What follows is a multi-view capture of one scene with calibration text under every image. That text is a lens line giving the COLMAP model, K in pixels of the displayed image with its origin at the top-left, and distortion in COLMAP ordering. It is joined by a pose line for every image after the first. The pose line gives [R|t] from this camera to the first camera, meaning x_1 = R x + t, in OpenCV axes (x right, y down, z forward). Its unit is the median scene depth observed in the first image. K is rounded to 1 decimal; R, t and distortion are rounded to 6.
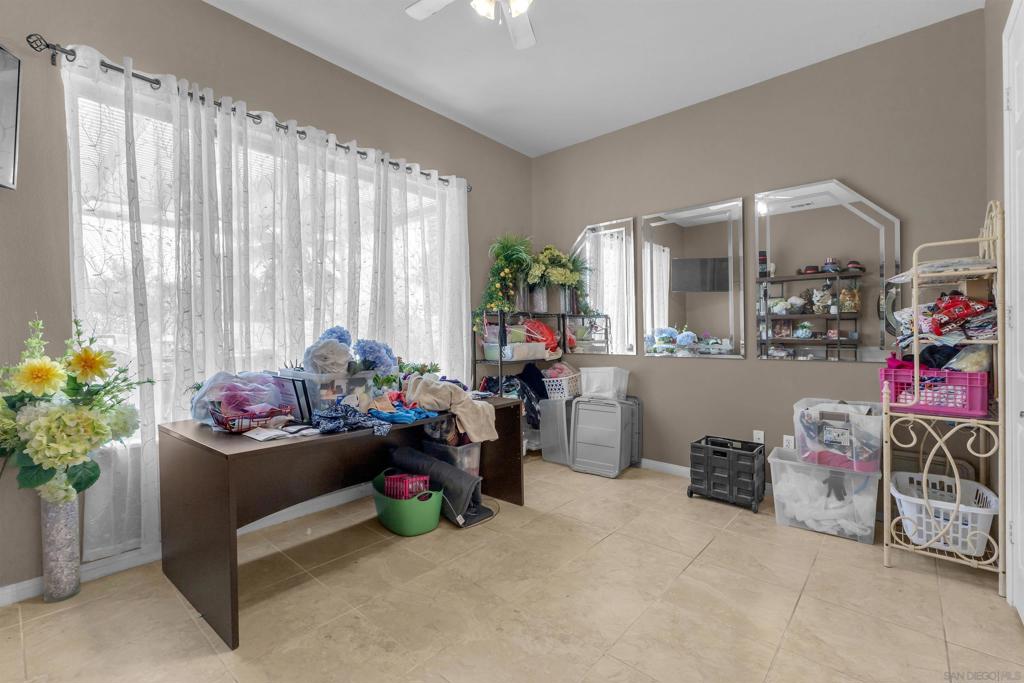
lens RADIAL K [[451.0, 0, 512.6], [0, 451.0, 338.5], [0, 0, 1]] dist [0.008369, -0.000653]
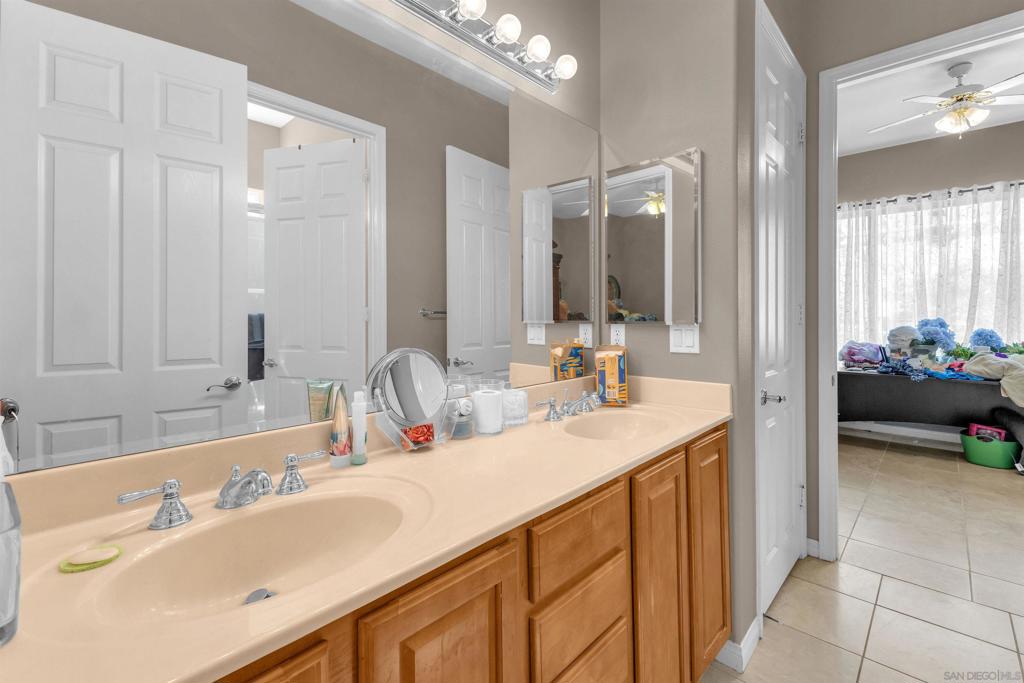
lens RADIAL K [[451.0, 0, 512.4], [0, 451.0, 316.8], [0, 0, 1]] dist [0.008369, -0.000653]
pose [[-0.050852, 0.001257, -0.998705, 1.450219], [-0.005732, 0.999982, 0.001550, -0.028820], [0.998690, 0.005803, -0.050844, -0.455135]]
